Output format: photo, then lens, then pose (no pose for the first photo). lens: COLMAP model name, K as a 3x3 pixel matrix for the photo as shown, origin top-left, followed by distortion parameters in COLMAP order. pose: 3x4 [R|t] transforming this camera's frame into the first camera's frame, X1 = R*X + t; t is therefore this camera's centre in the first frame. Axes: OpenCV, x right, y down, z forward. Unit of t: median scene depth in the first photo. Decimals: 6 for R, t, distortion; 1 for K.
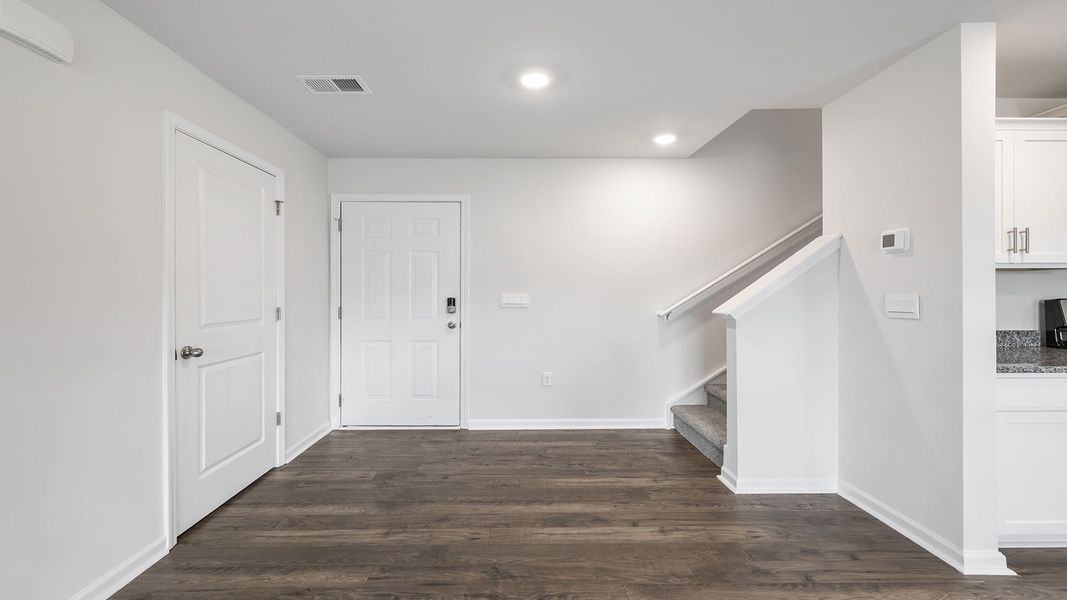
lens RADIAL K [[459.4, 0, 520.7], [0, 459.4, 292.8], [0, 0, 1]] dist [0.000634, 0.000656]
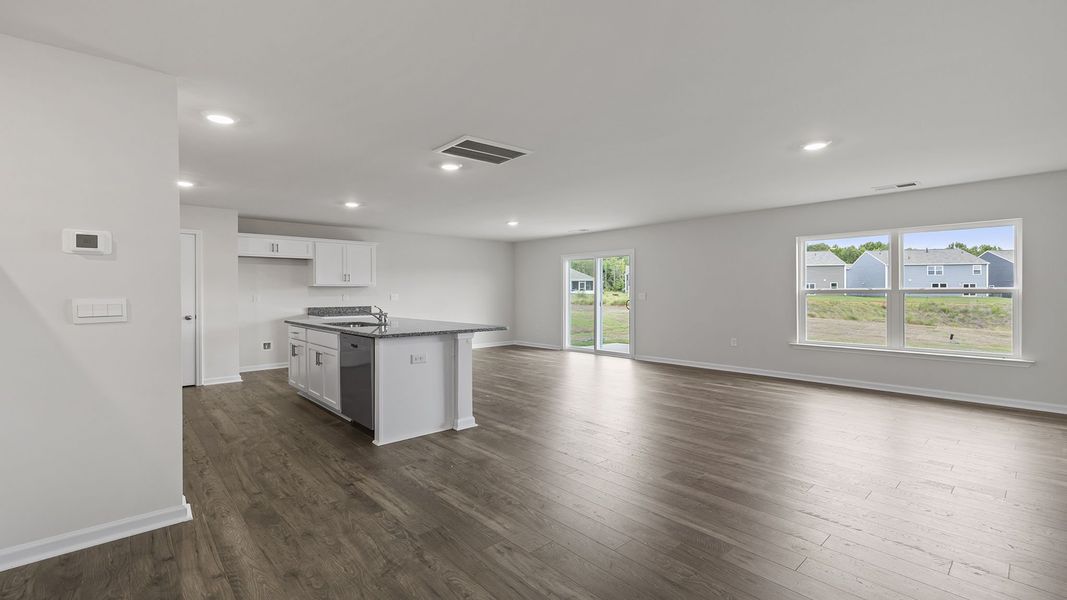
lens RADIAL K [[459.4, 0, 520.7], [0, 459.4, 292.8], [0, 0, 1]] dist [0.000634, 0.000656]
pose [[-0.646013, 0.005008, 0.763310, -0.507458], [0.007811, 0.999969, 0.000050, -0.001330], [-0.763287, 0.005995, -0.646032, 0.984894]]
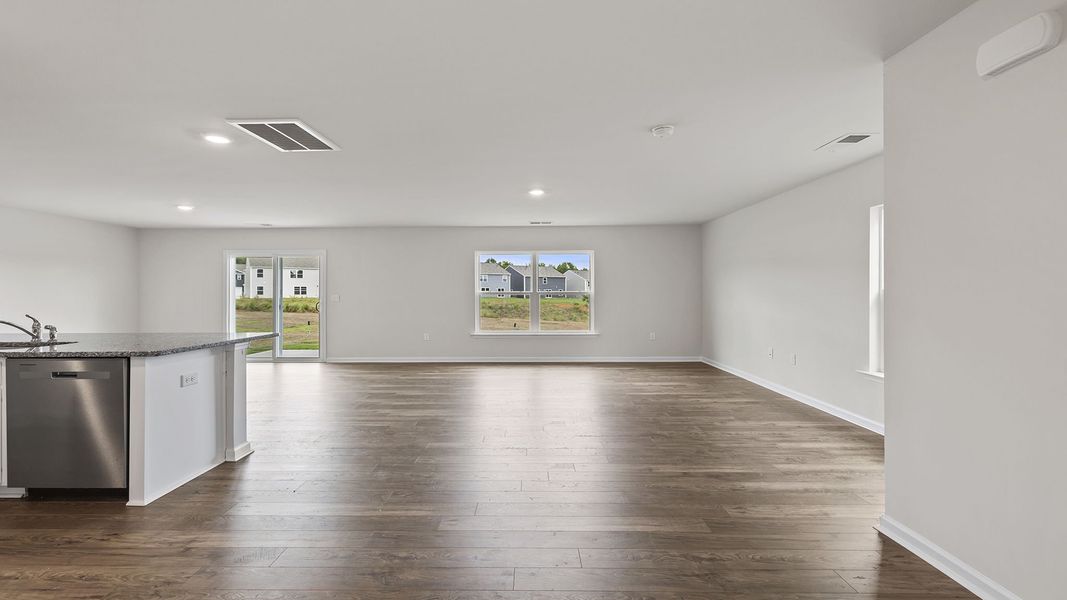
lens RADIAL K [[459.4, 0, 520.7], [0, 459.4, 292.8], [0, 0, 1]] dist [0.000634, 0.000656]
pose [[-0.999393, 0.005926, 0.034318, 0.047145], [0.005986, 0.999981, 0.001646, -0.005359], [-0.034308, 0.001851, -0.999410, 1.462668]]
